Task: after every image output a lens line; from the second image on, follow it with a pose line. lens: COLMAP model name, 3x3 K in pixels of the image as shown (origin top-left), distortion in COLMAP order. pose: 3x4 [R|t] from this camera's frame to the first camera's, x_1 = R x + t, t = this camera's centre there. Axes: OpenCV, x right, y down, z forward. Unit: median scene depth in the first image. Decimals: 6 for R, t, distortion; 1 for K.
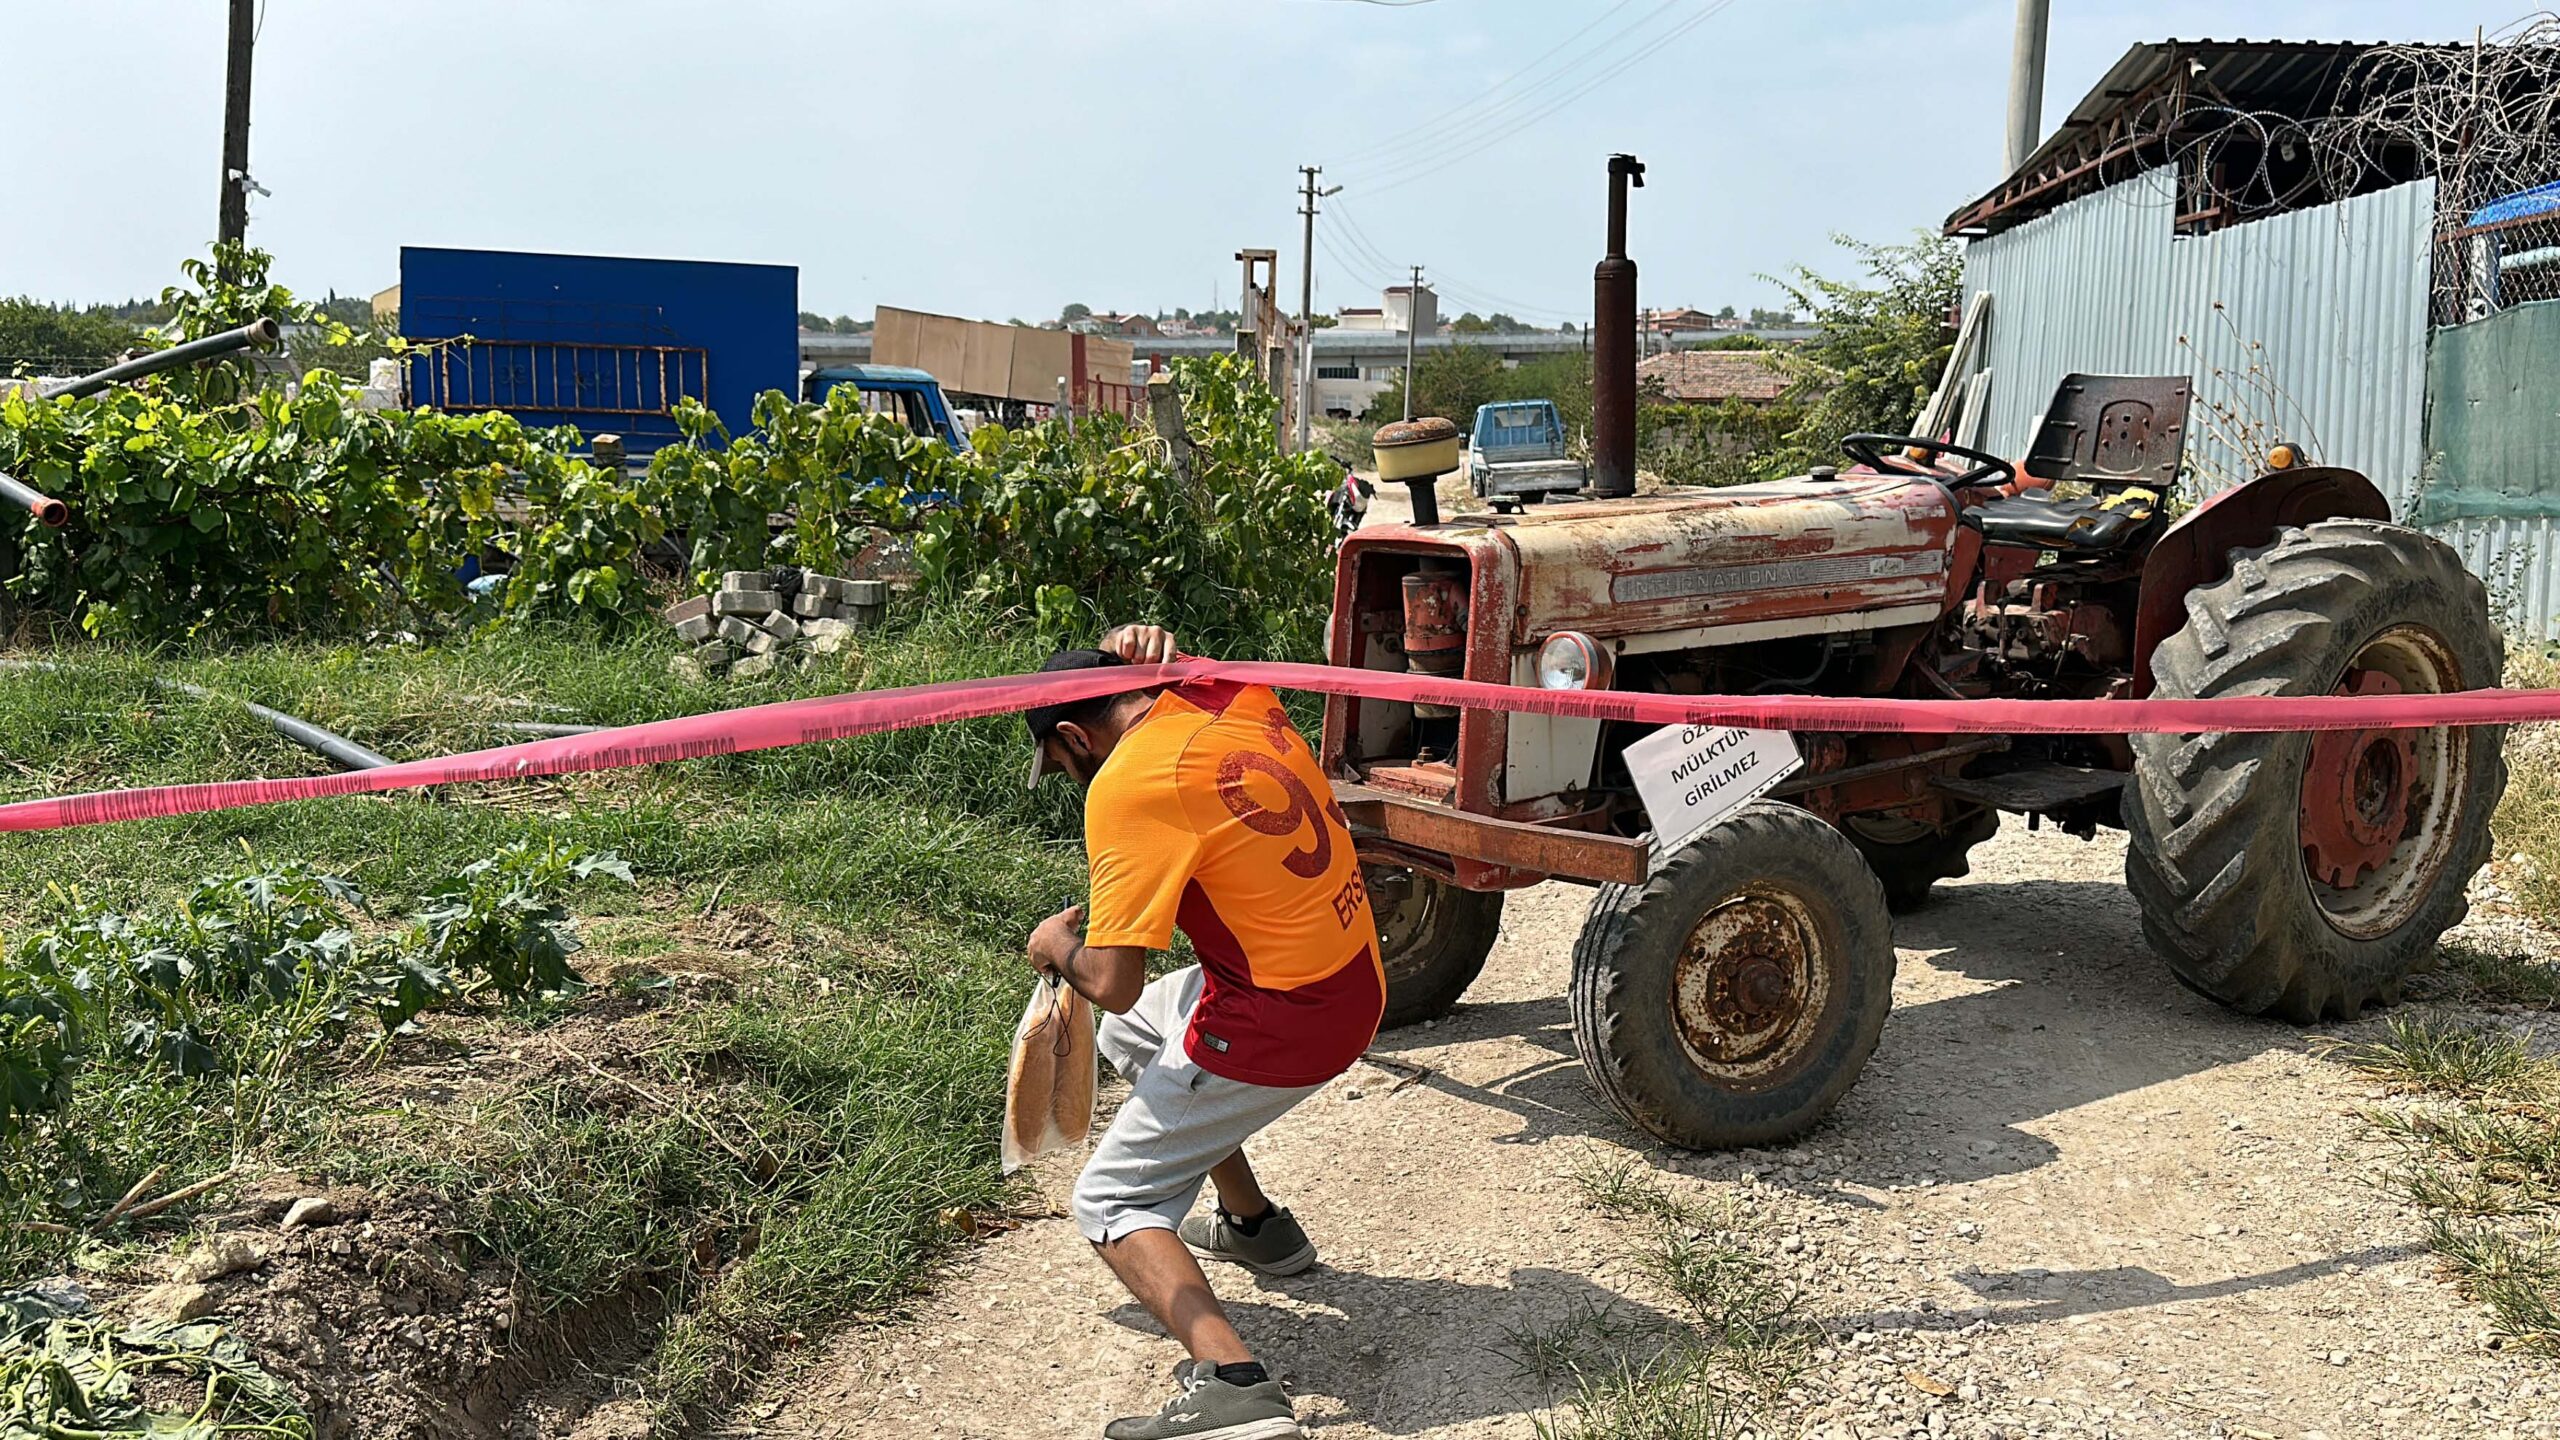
lens RADIAL K [[2163.1, 0, 1271.4], [0, 2163.1, 766.0], [0, 0, 1]] dist [0.189825, -0.386353]
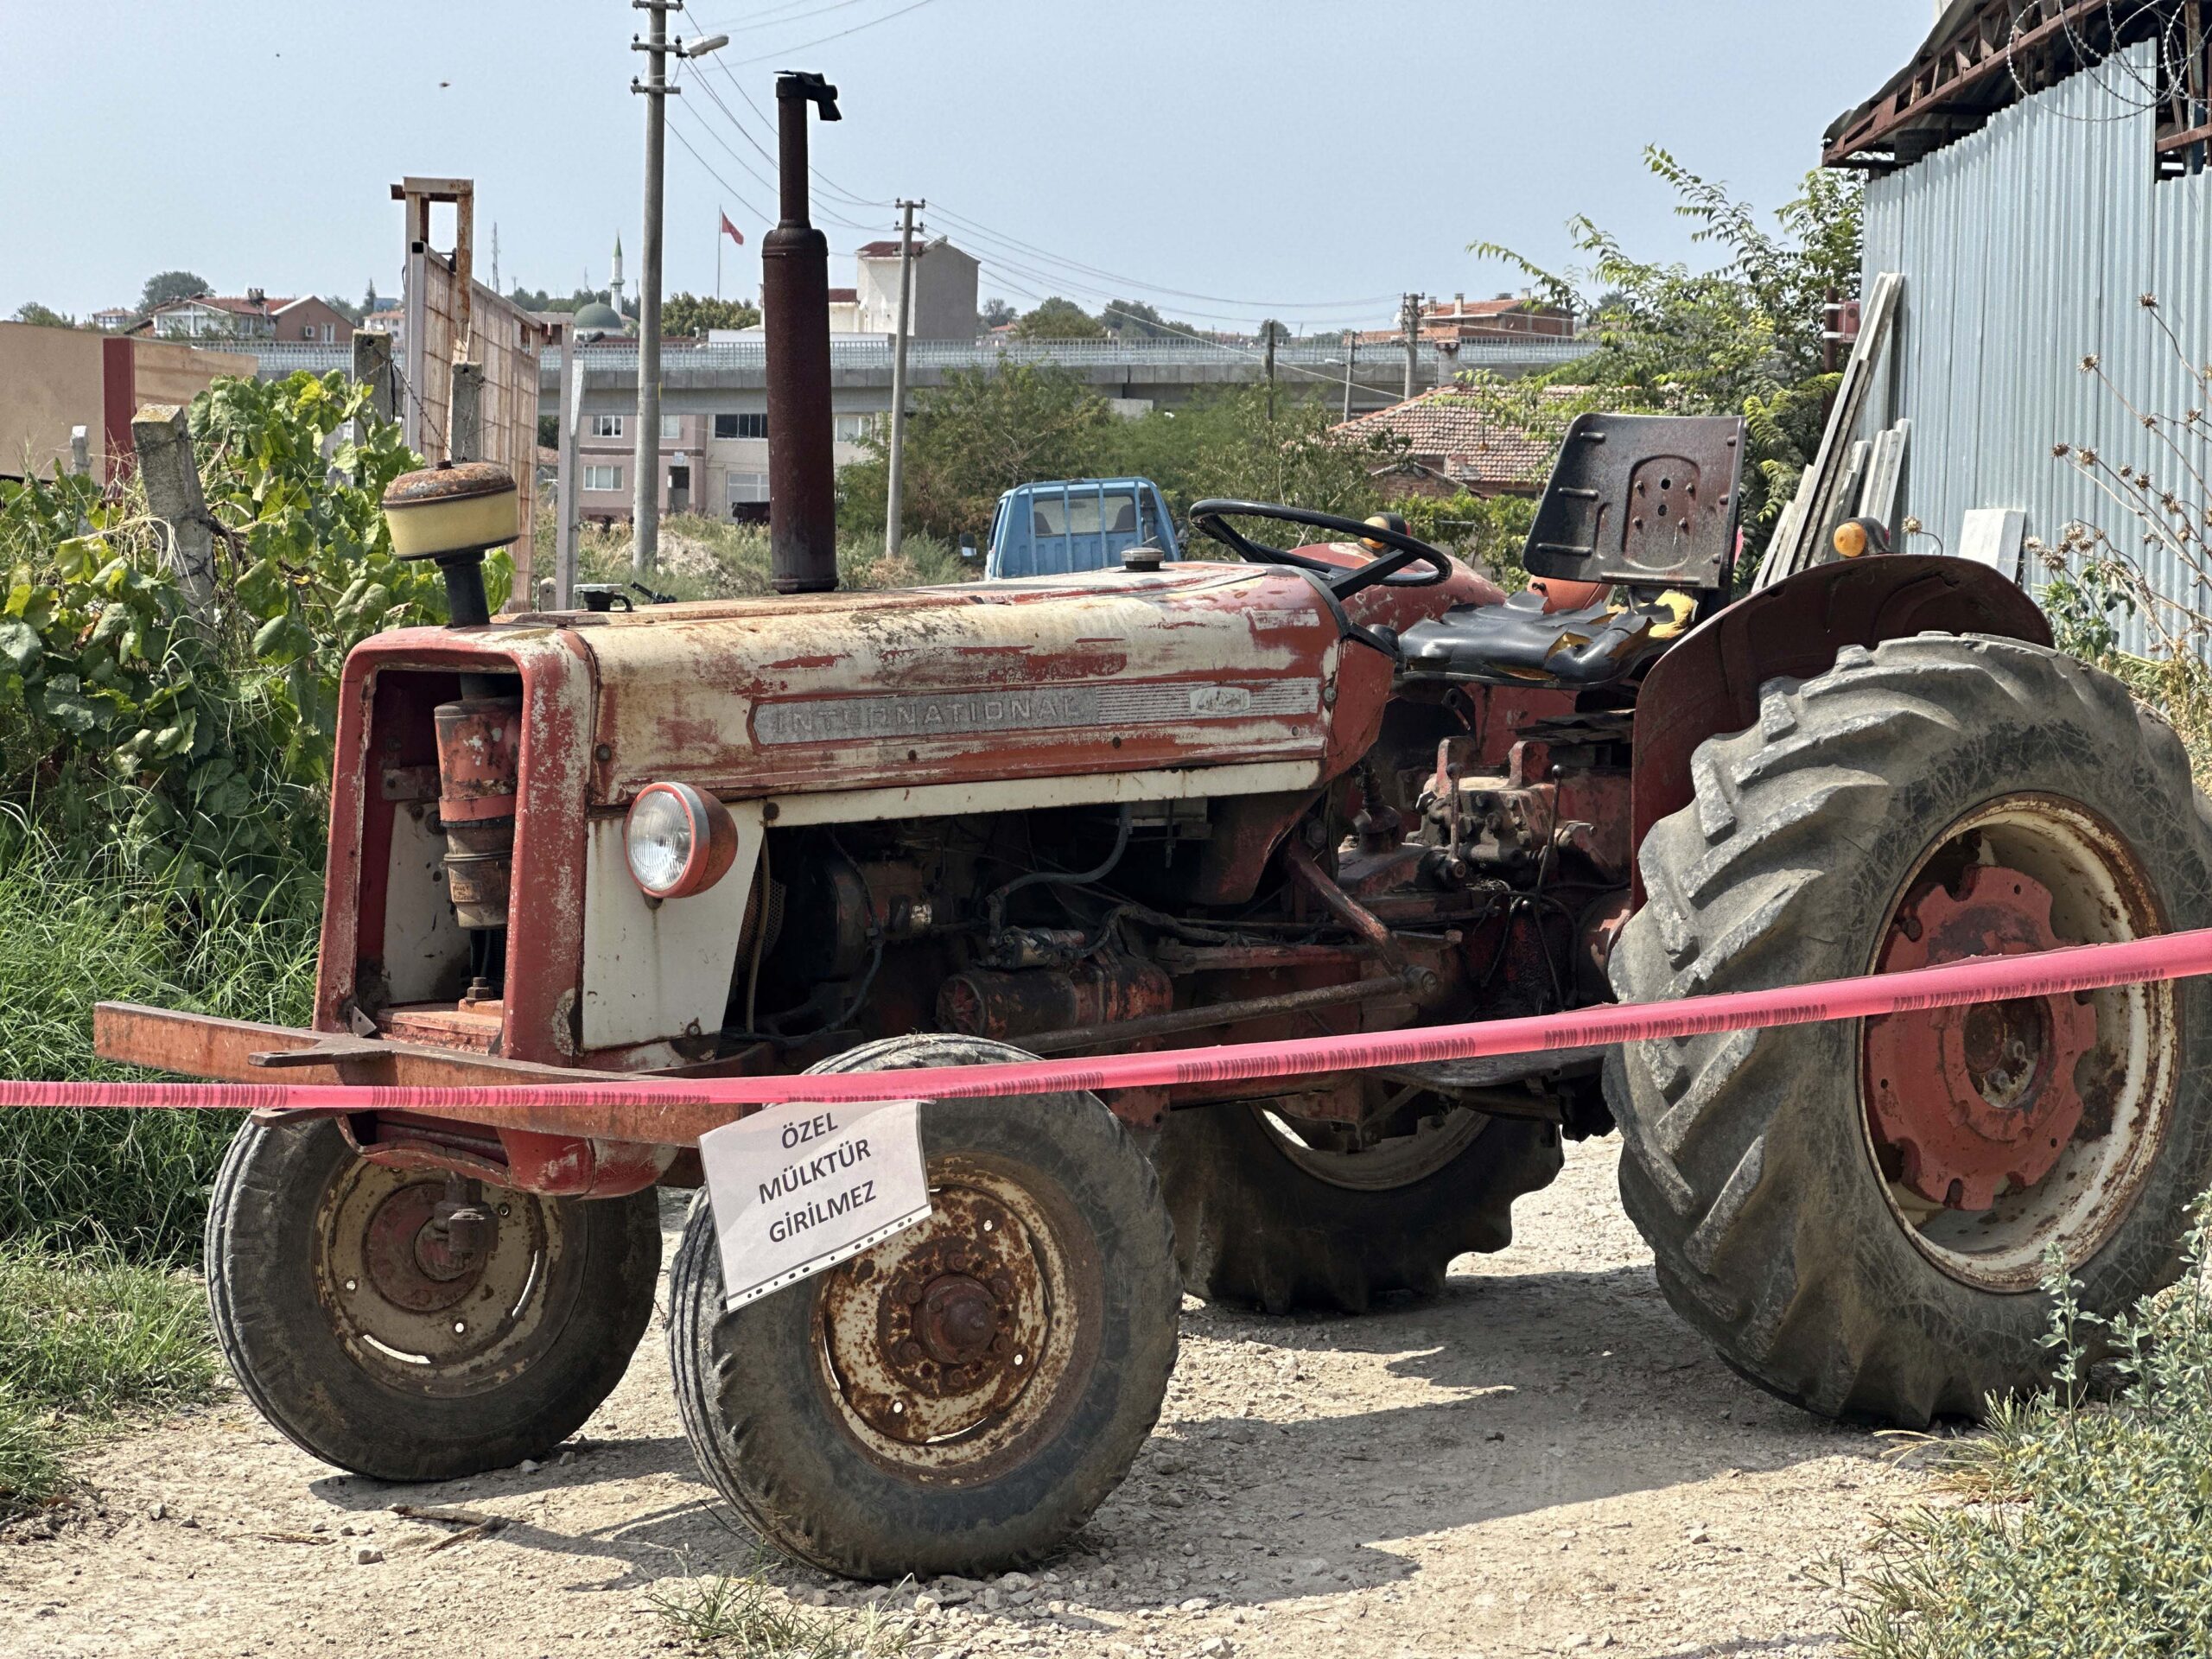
lens RADIAL K [[4953.0, 0, 1093.5], [0, 4953.0, 724.9], [0, 0, 1]] dist [-0.120389, 5.216578]
pose [[0.995693, -0.004090, 0.092622, 0.102426], [0.015026, 0.992938, -0.117683, 0.079953], [-0.091486, 0.118567, 0.988722, -0.397874]]
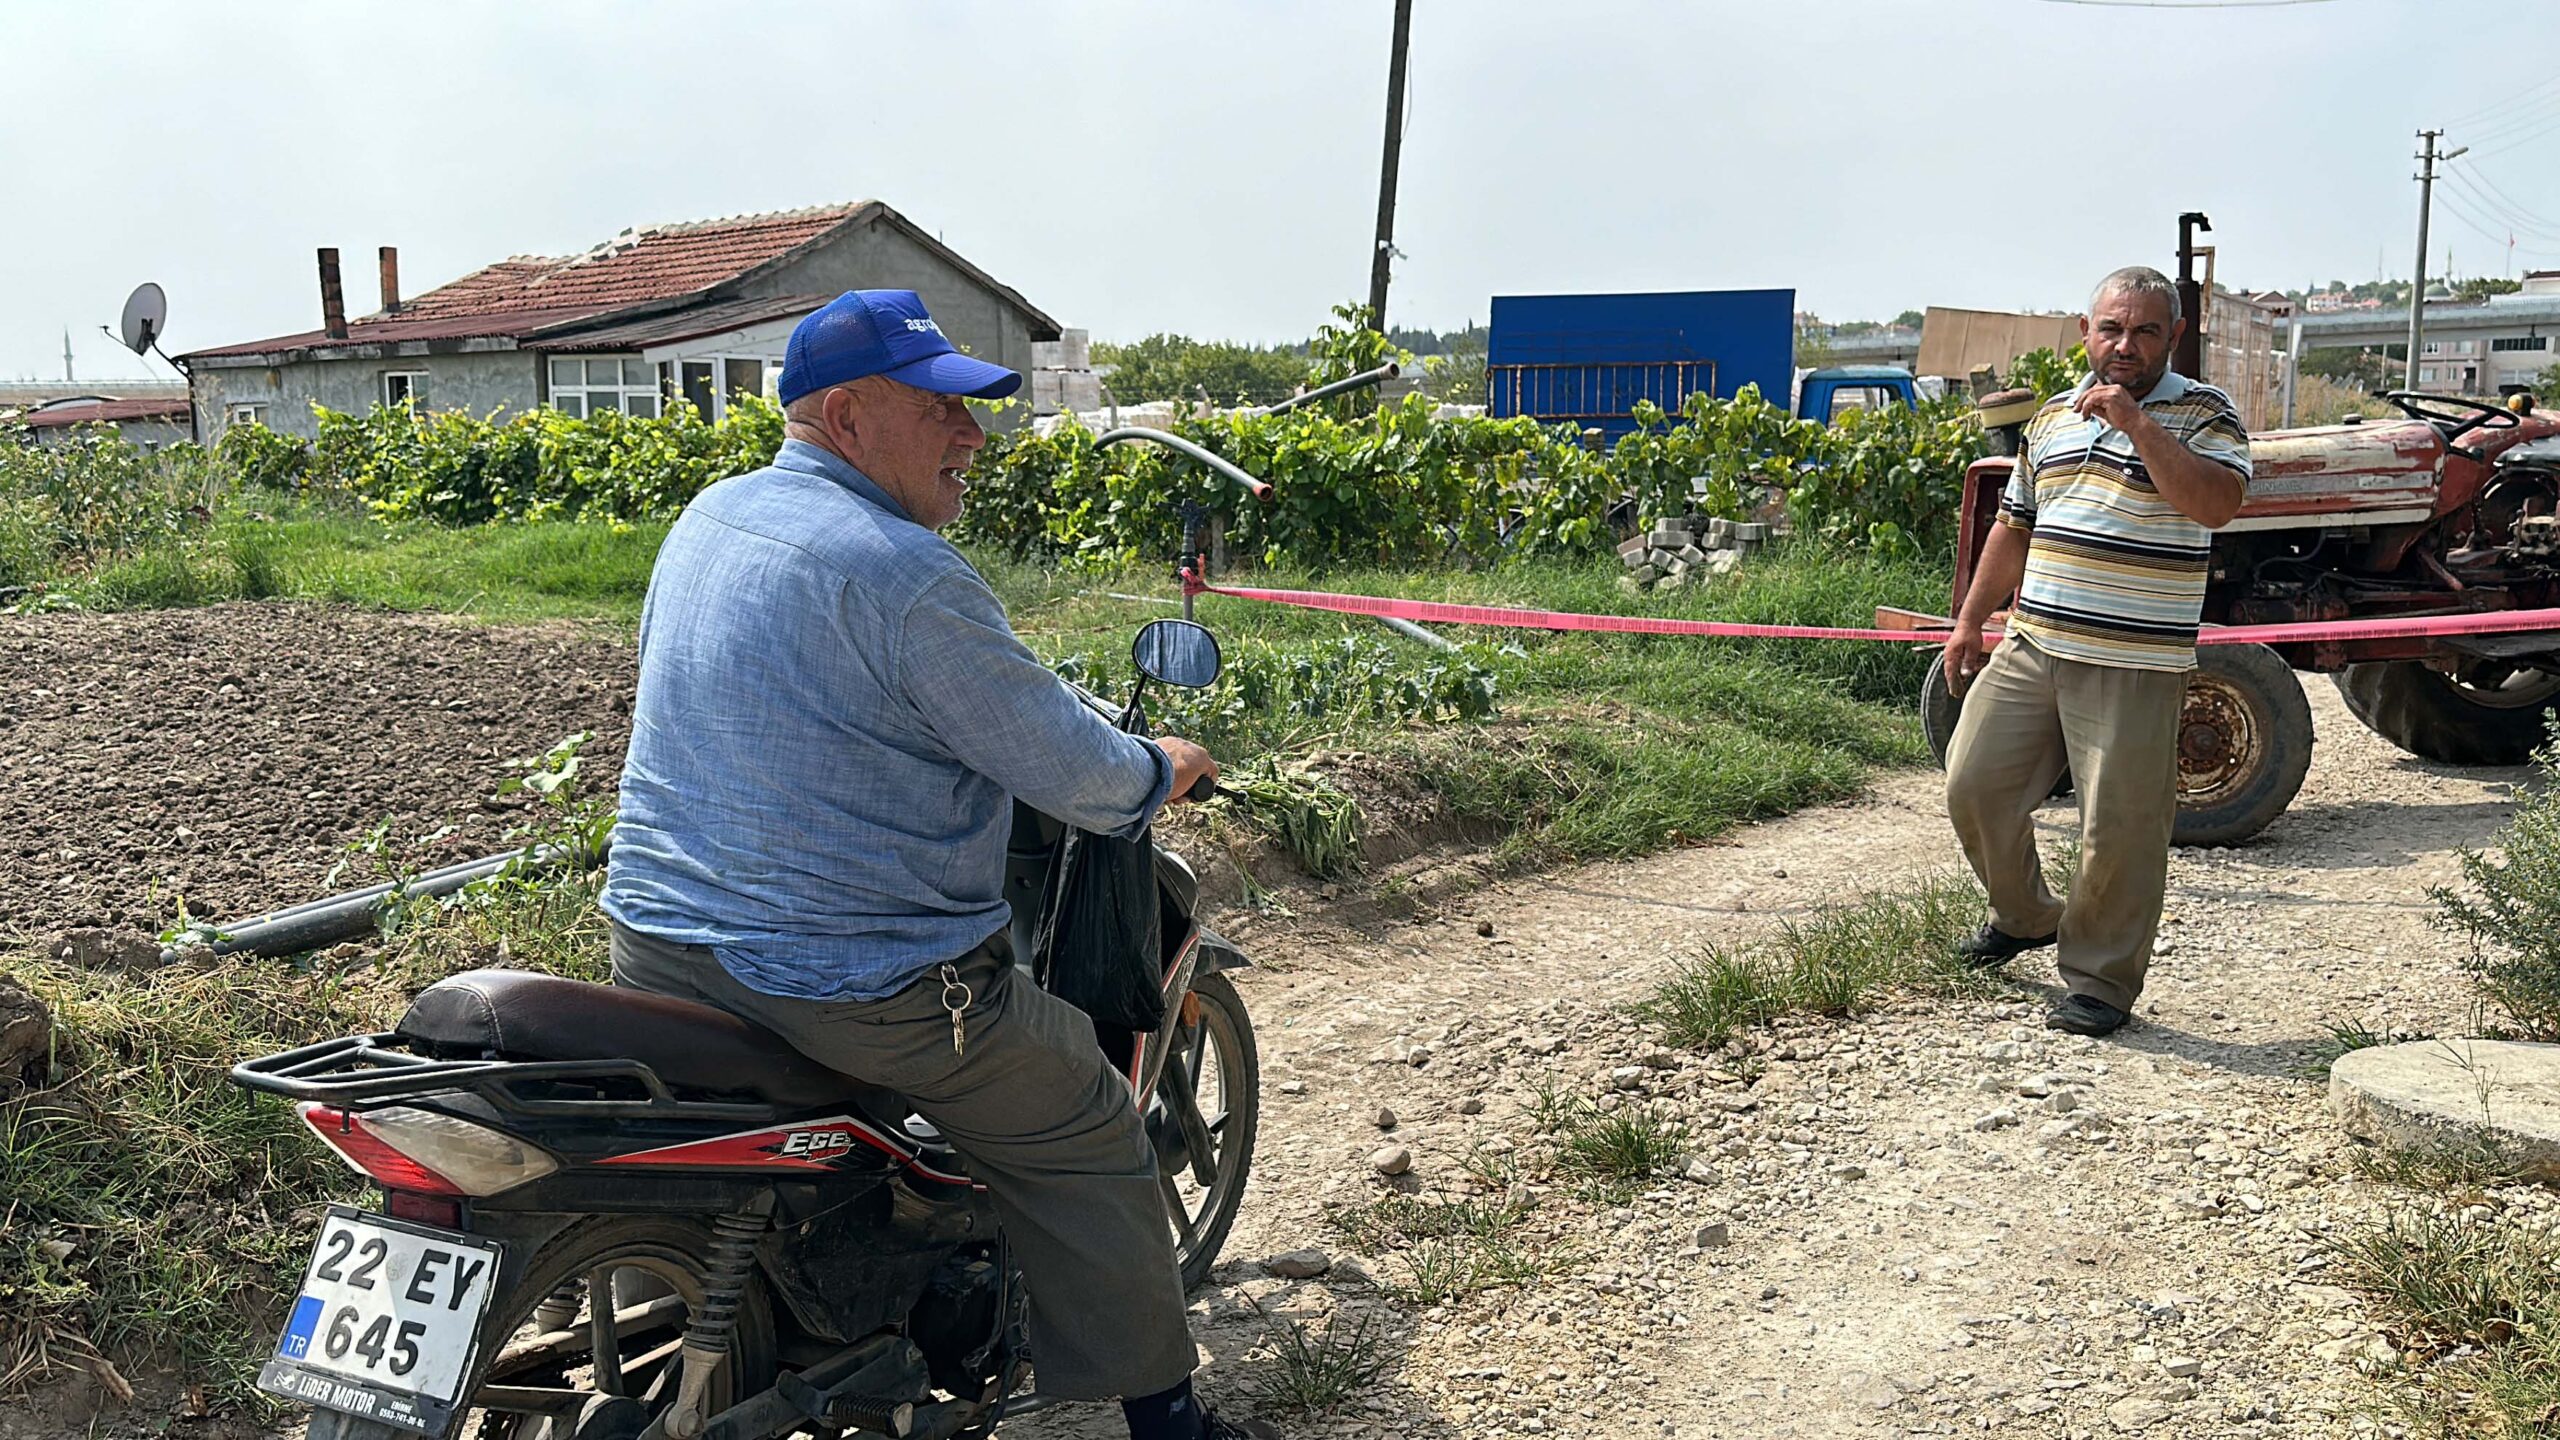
lens RADIAL K [[2181.9, 0, 1210.0], [0, 2181.9, 742.4], [0, 0, 1]] dist [0.092252, -0.188036]
pose [[0.870898, 0.039828, -0.489847, 0.307444], [-0.046275, 0.998928, -0.001053, 0.109782], [0.489280, 0.023584, 0.871808, -0.596925]]
